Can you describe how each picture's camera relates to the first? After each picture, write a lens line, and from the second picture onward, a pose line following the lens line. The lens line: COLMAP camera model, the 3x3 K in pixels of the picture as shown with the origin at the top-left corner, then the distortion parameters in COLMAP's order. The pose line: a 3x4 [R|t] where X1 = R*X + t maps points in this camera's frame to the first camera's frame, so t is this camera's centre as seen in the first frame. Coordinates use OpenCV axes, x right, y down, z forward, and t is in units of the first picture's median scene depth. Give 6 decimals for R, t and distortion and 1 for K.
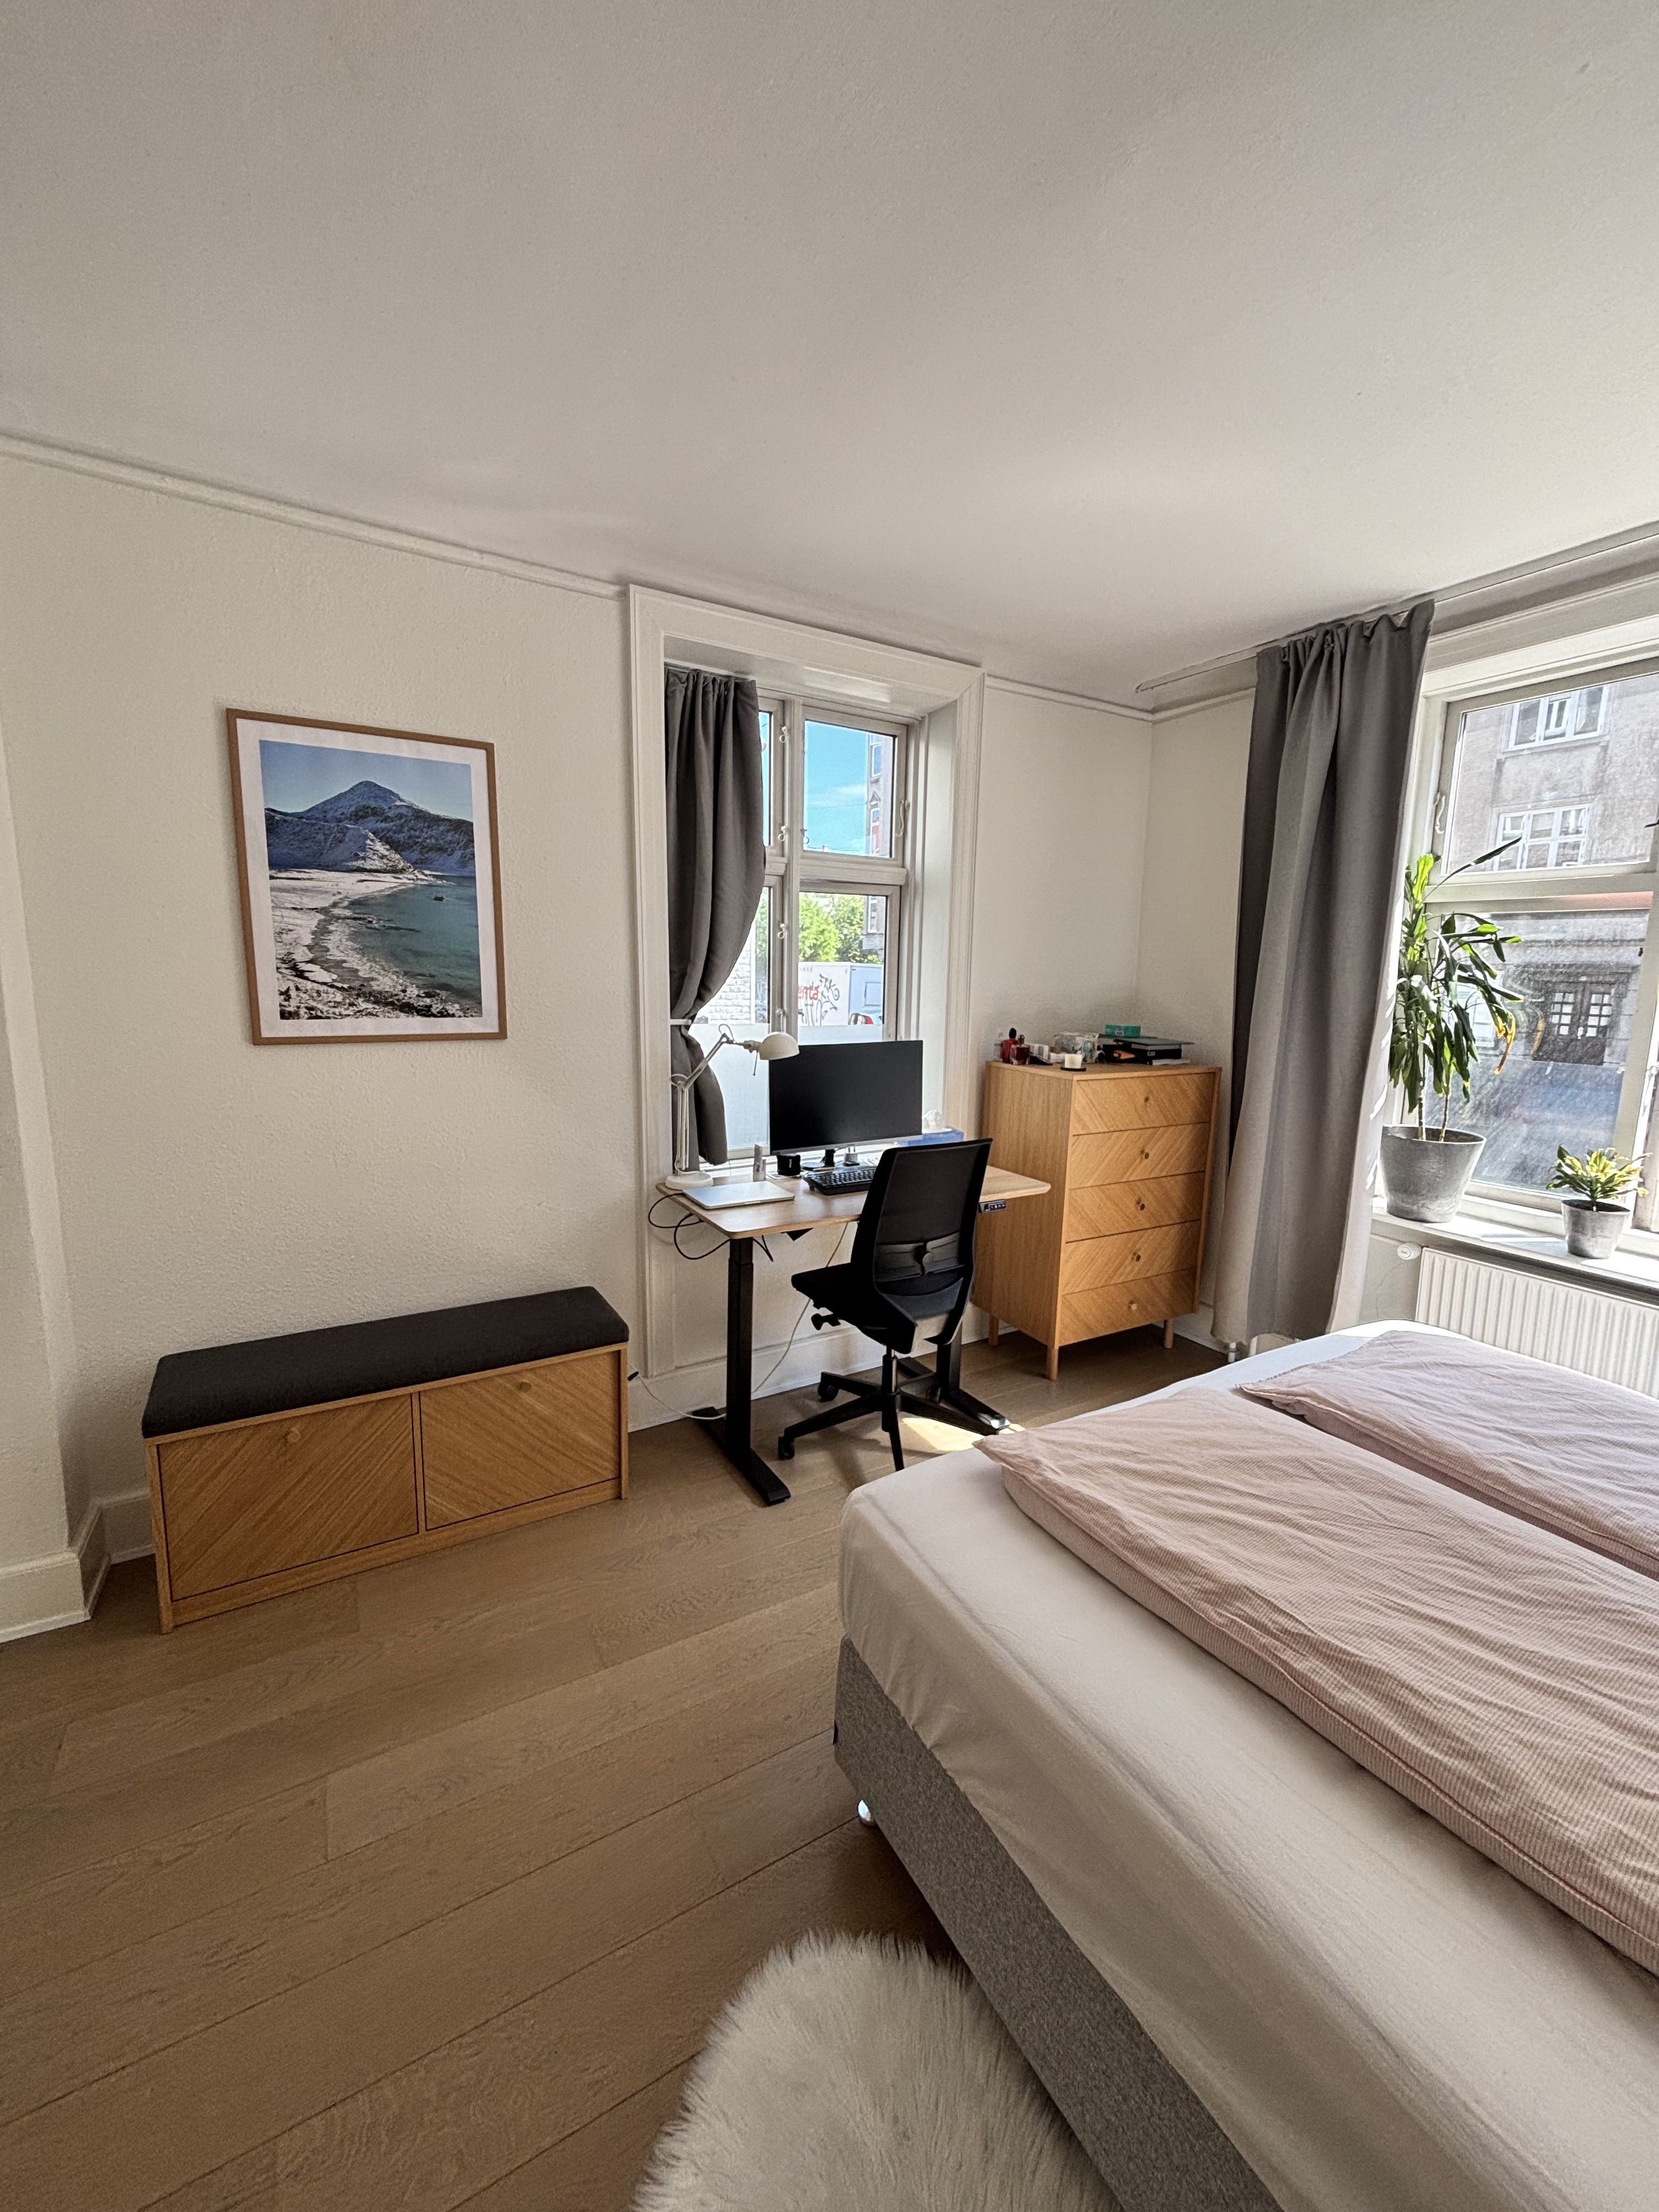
lens RADIAL K [[885.1, 0, 829.2], [0, 885.1, 1100.7], [0, 0, 1]] dist [-0.002457, 0.000085]
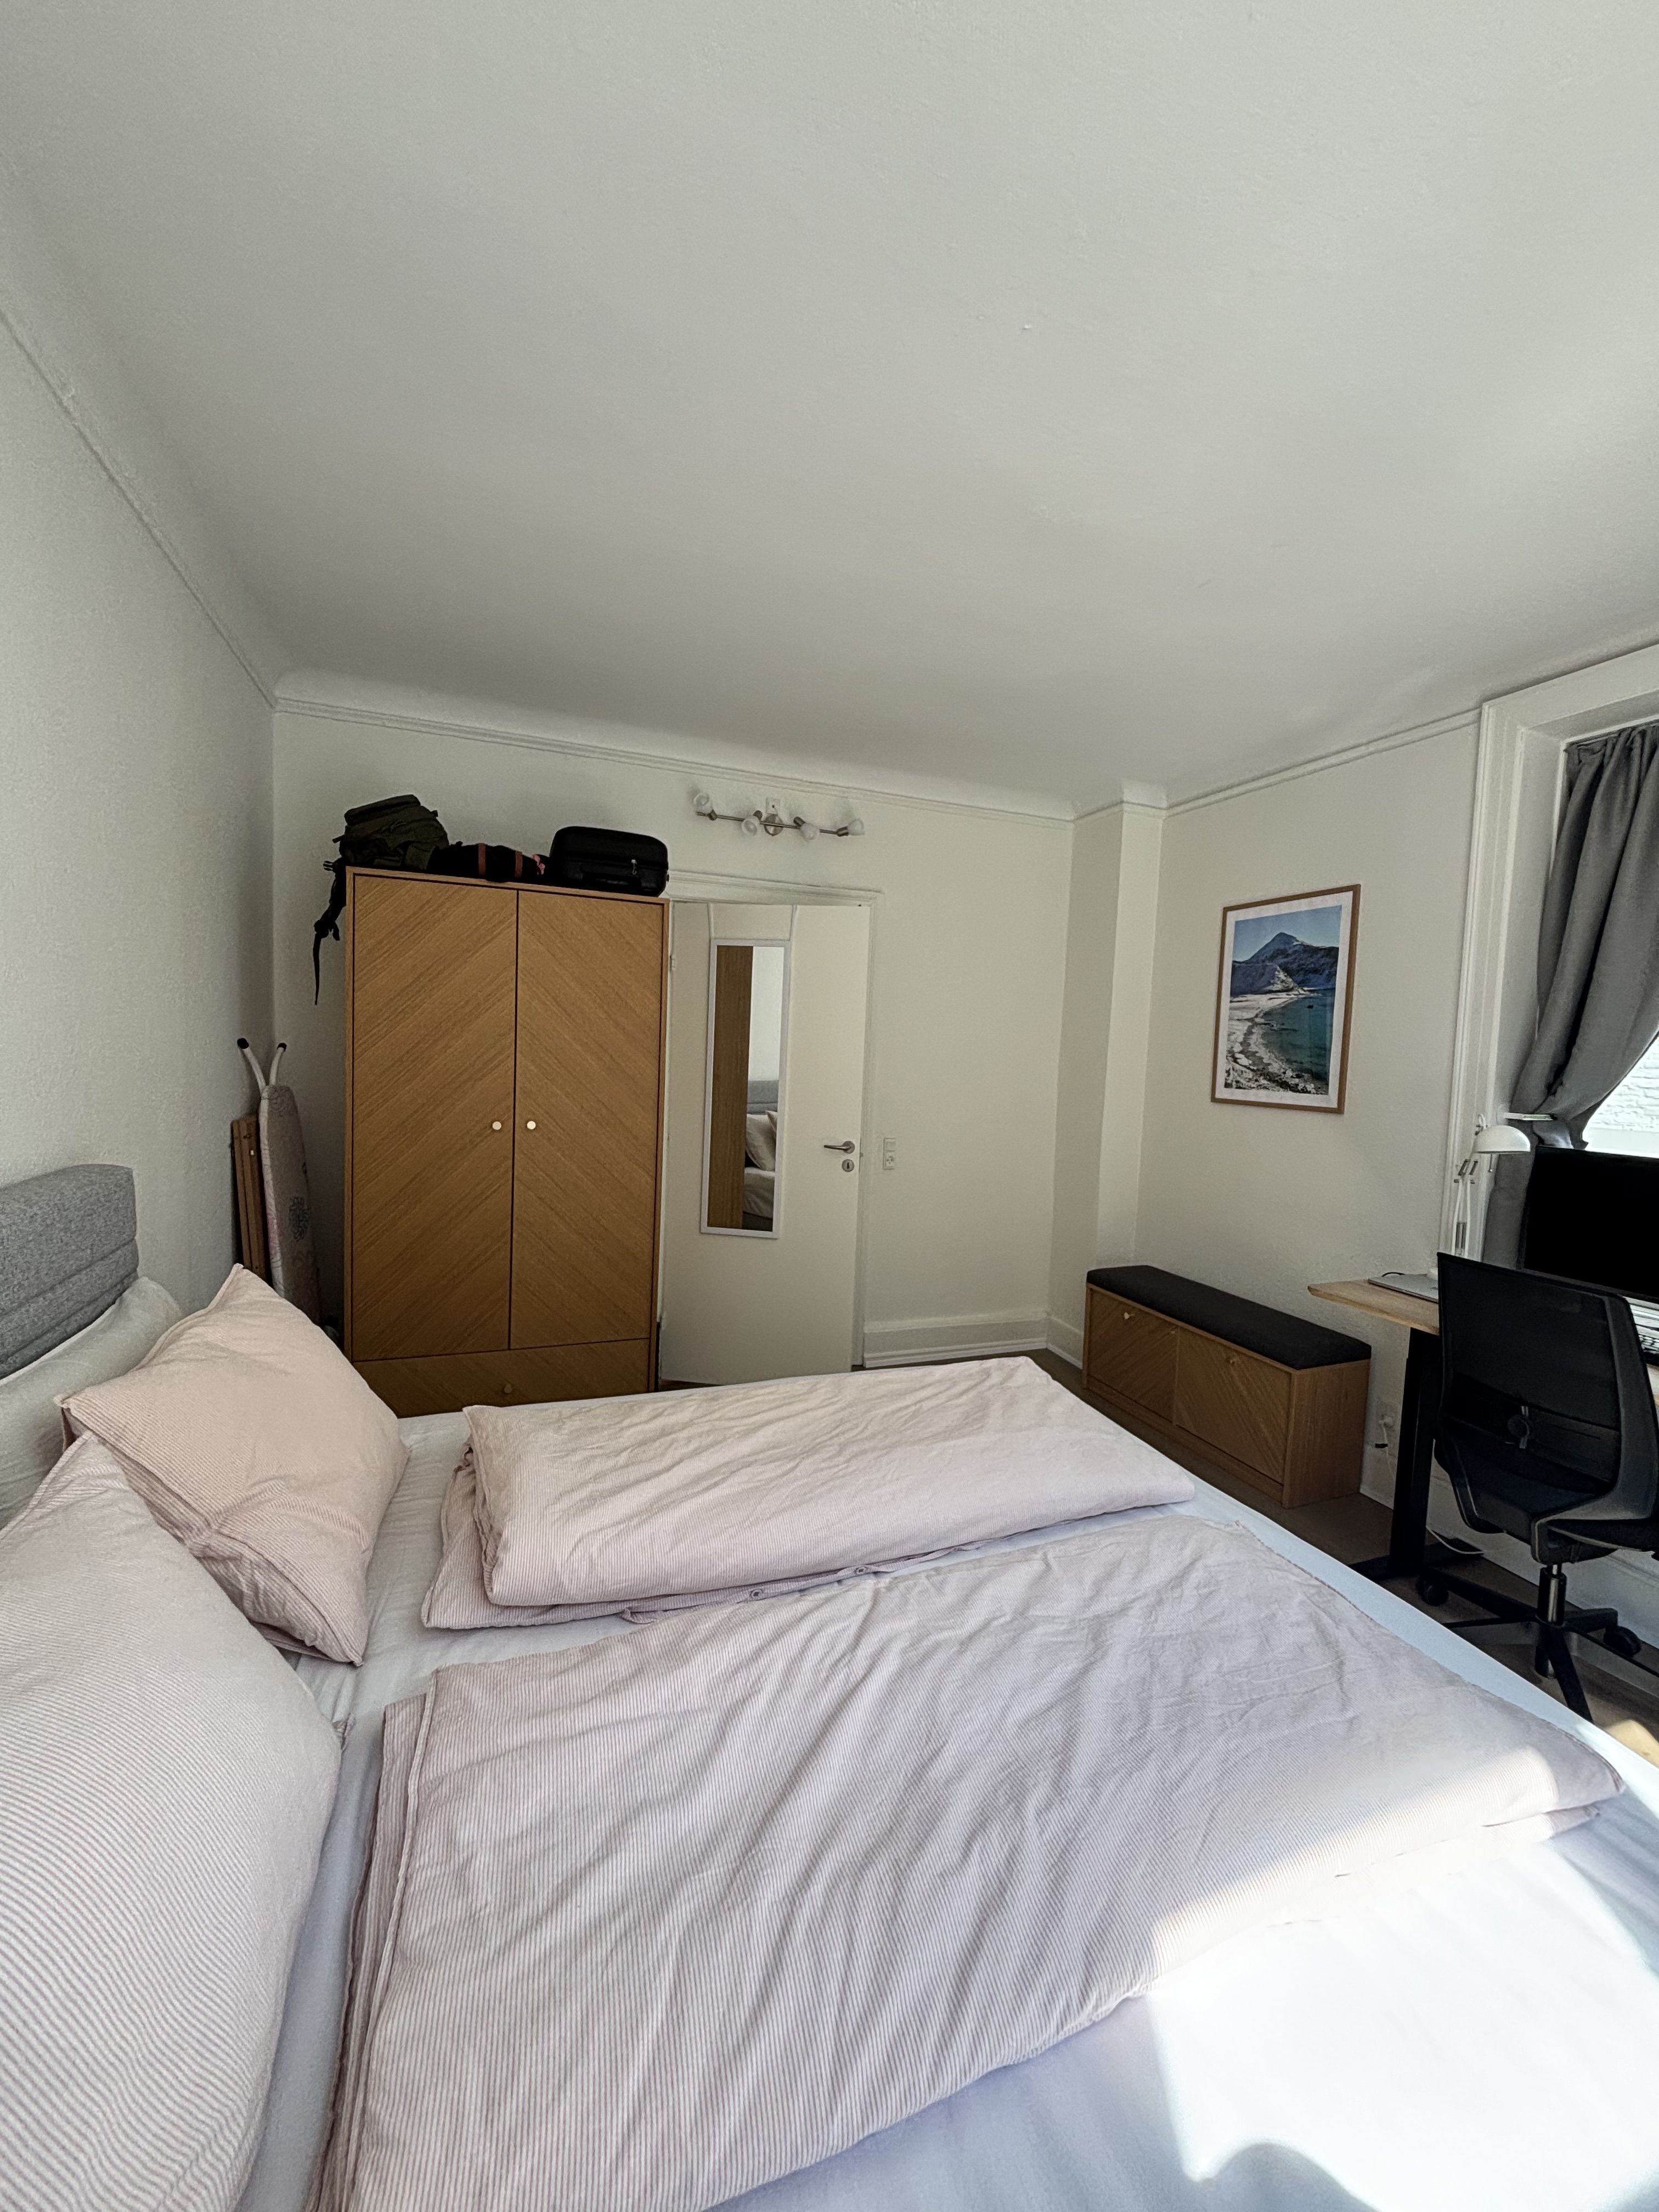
lens RADIAL K [[885.1, 0, 829.2], [0, 885.1, 1100.7], [0, 0, 1]] dist [-0.002457, 0.000085]
pose [[-0.169604, 0.035914, -0.984858, 1.082535], [-0.188048, 0.979795, 0.068113, -0.042255], [0.967405, 0.196753, -0.159423, 0.556196]]
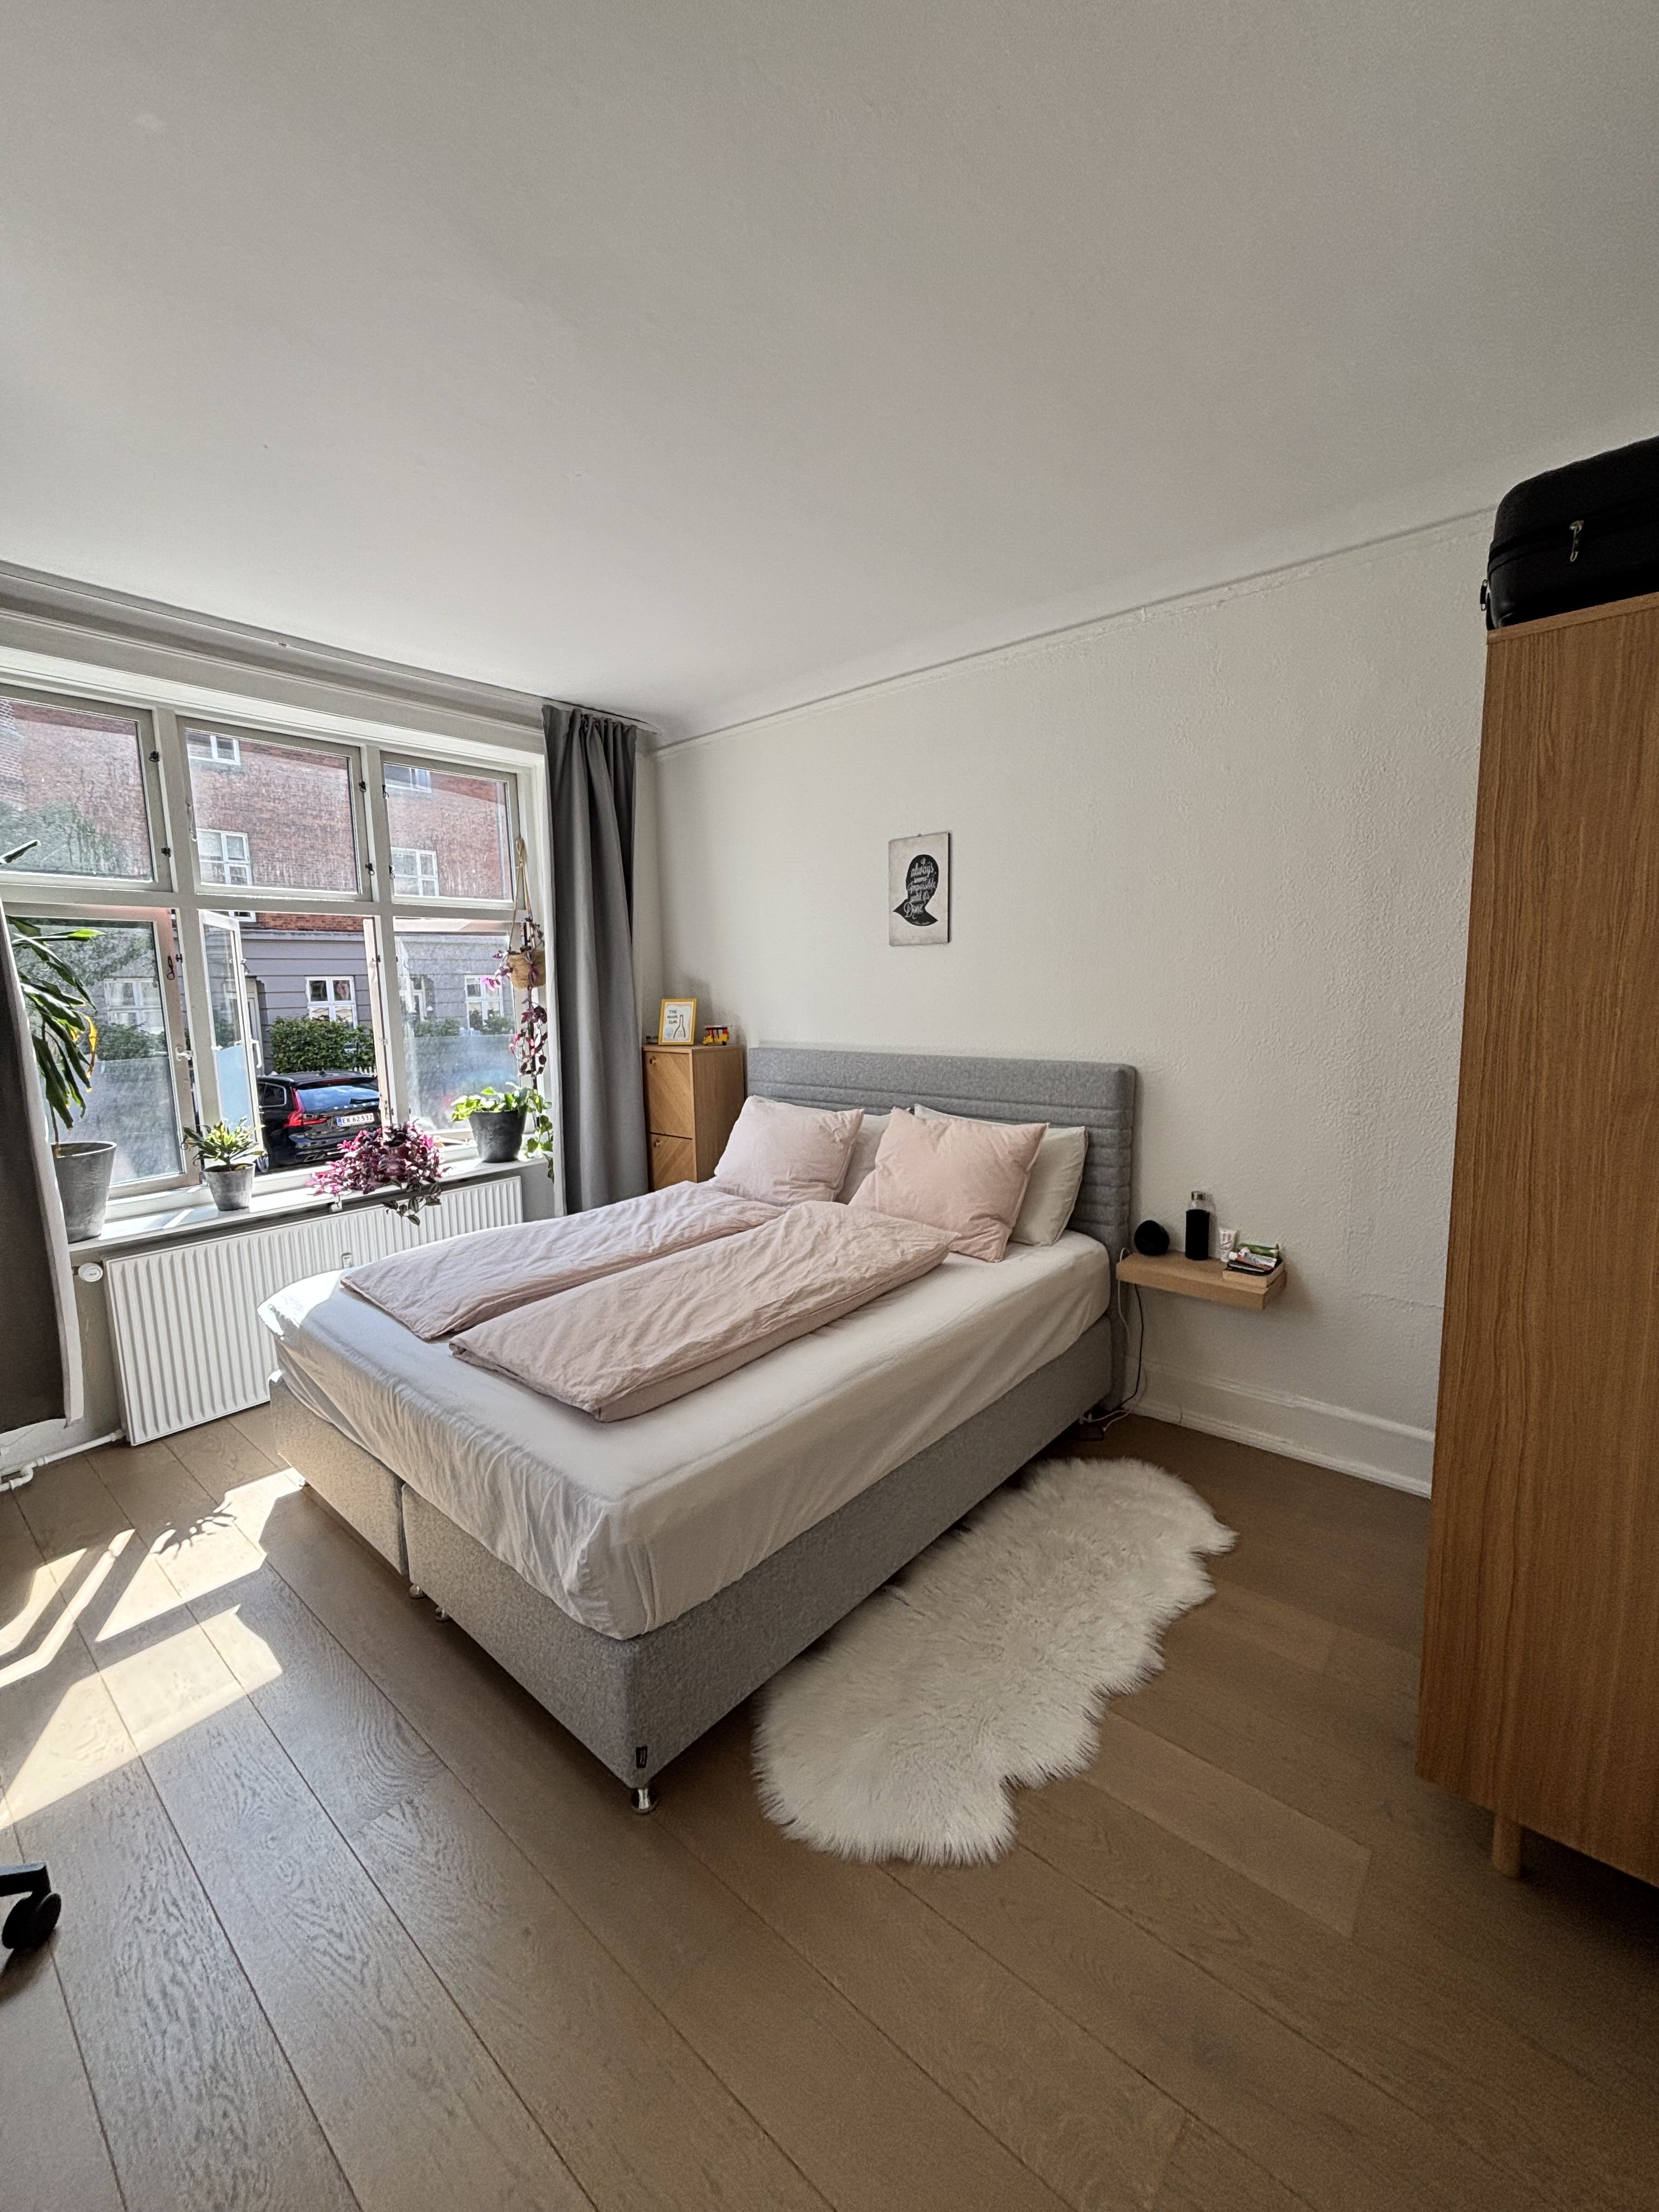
lens RADIAL K [[885.1, 0, 829.2], [0, 885.1, 1100.7], [0, 0, 1]] dist [-0.002457, 0.000085]
pose [[-0.340889, -0.137009, 0.930066, -0.593400], [0.148118, 0.969139, 0.197053, -0.096958], [-0.928362, 0.204933, -0.310076, 0.660538]]
